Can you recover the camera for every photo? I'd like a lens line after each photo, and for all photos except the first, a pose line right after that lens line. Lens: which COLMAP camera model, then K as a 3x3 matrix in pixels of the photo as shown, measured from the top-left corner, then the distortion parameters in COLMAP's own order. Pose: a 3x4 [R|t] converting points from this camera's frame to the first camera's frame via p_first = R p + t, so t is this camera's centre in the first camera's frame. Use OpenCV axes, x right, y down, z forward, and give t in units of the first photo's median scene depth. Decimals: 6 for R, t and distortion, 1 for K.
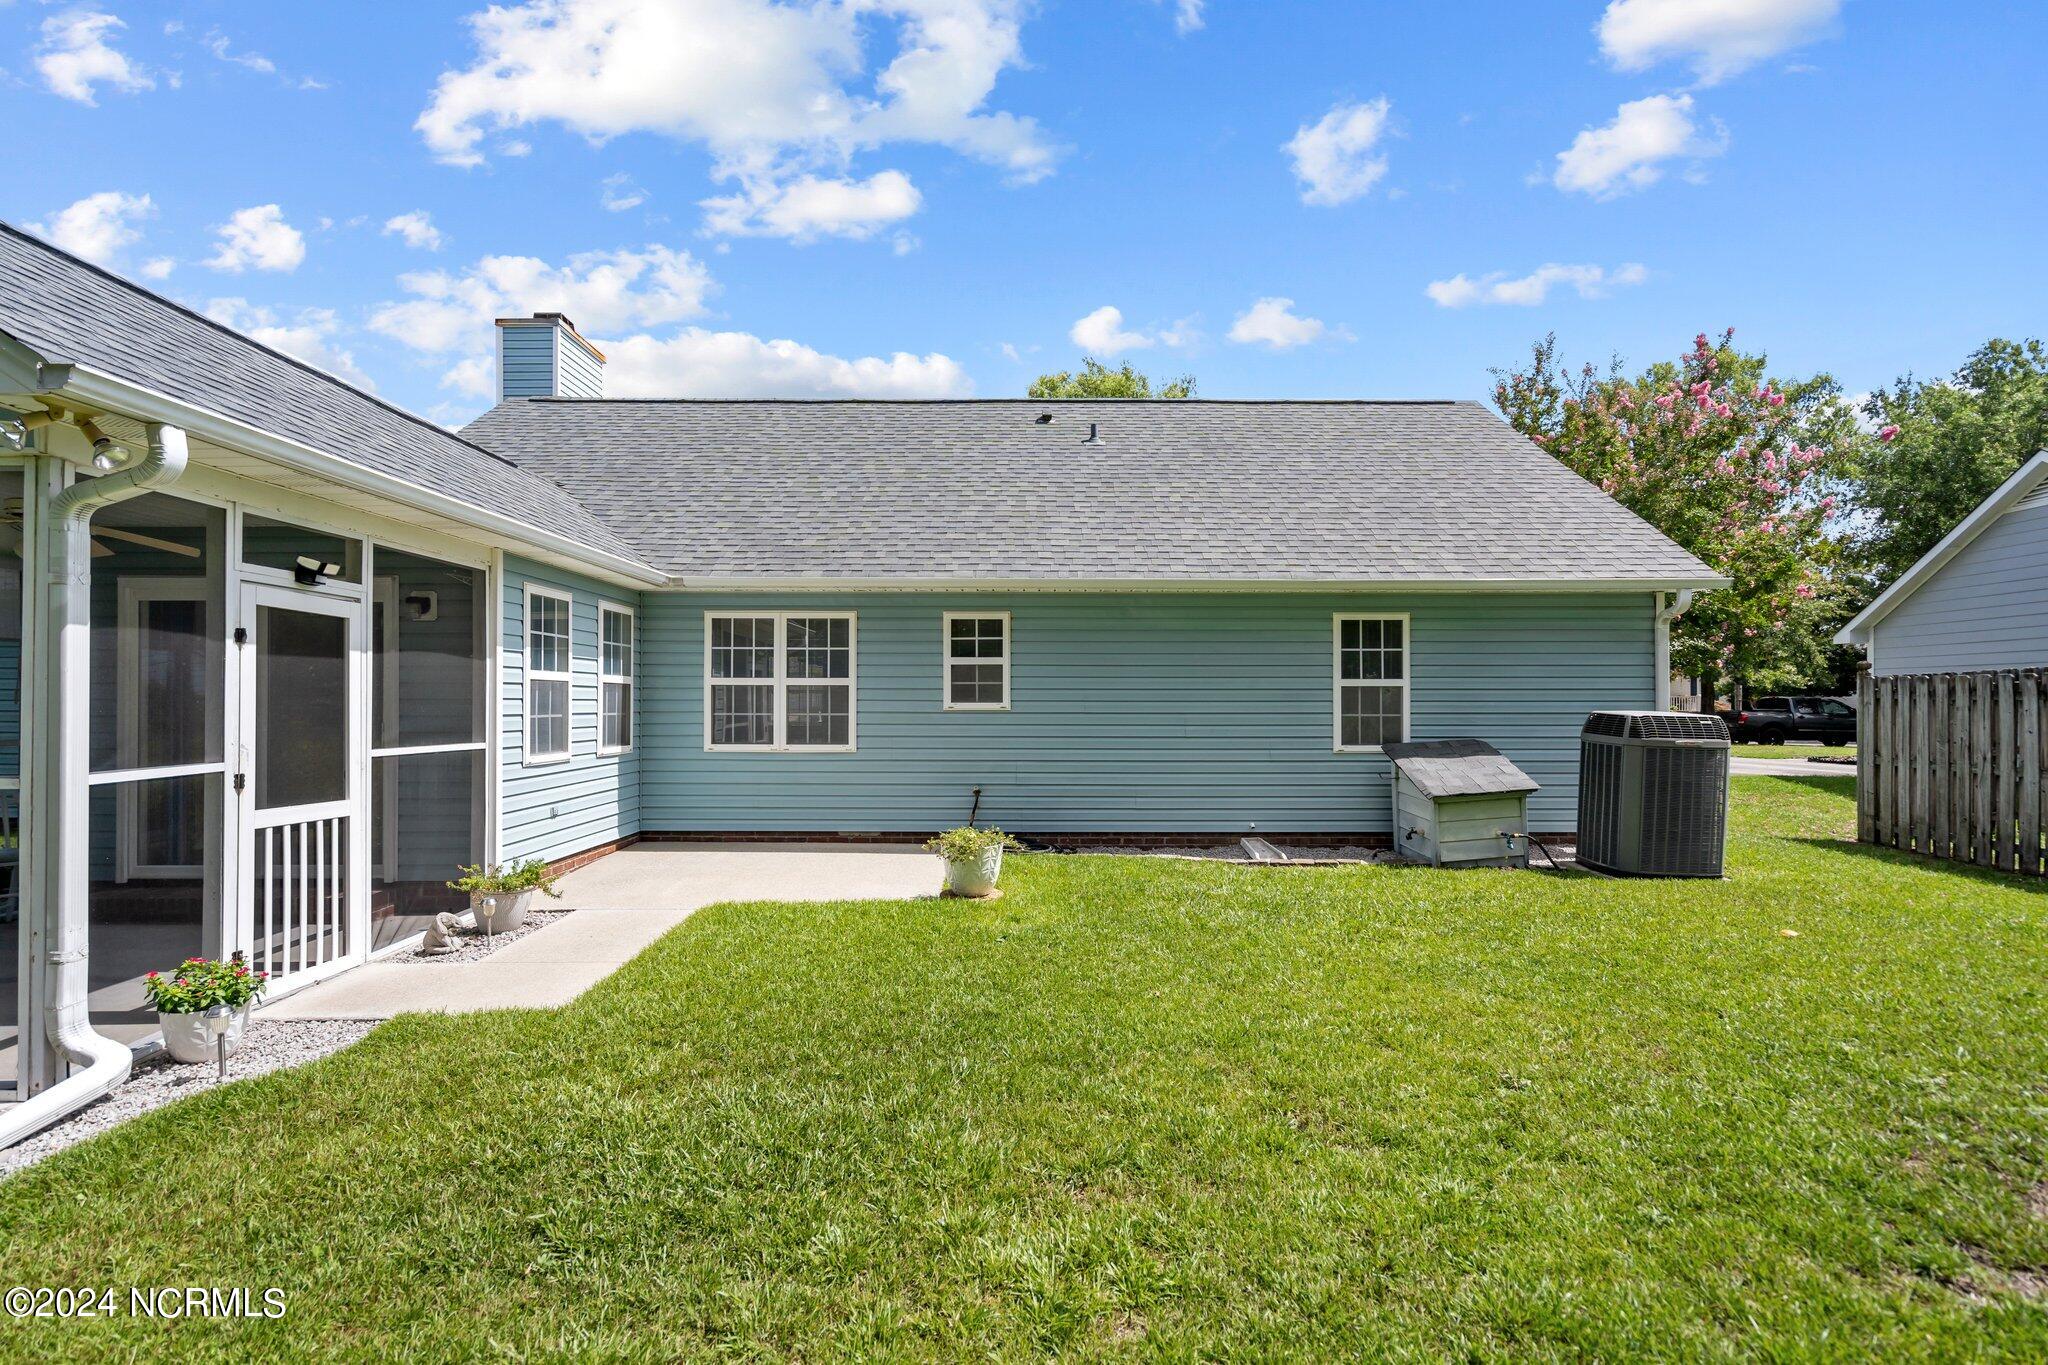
lens RADIAL K [[932.0, 0, 1022.7], [0, 932.0, 696.2], [0, 0, 1]] dist [-0.000979, 0.000731]
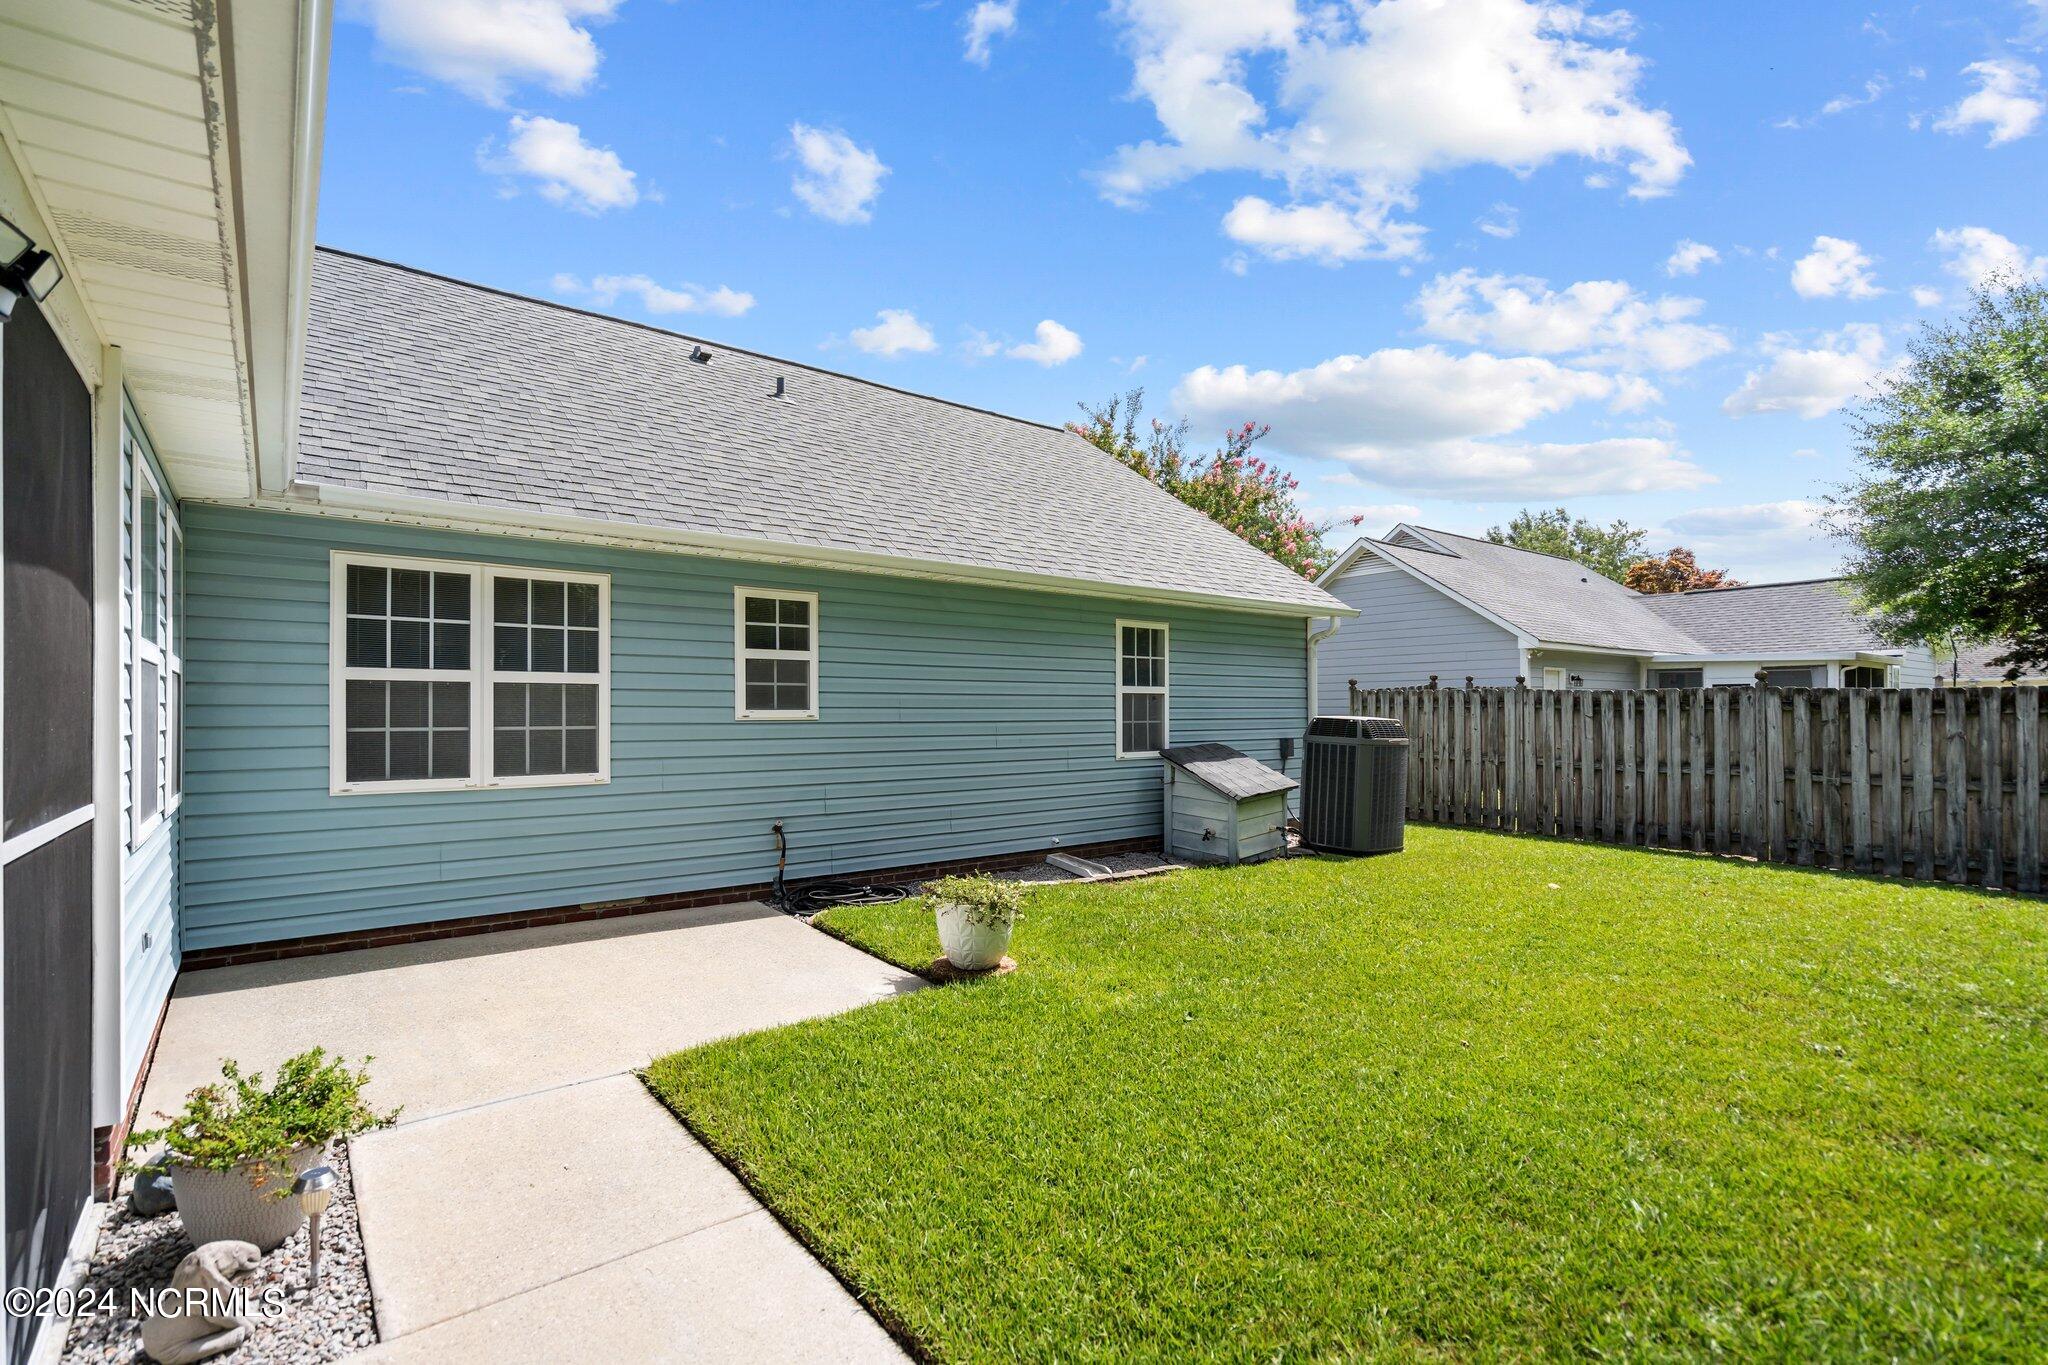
lens RADIAL K [[932.0, 0, 1026.7], [0, 932.0, 694.2], [0, 0, 1]] dist [-0.000979, 0.000731]
pose [[0.782820, 0.009391, 0.622177, -0.362313], [-0.002561, 0.999926, -0.011870, 0.002801], [-0.622243, 0.007699, 0.782786, 0.282868]]
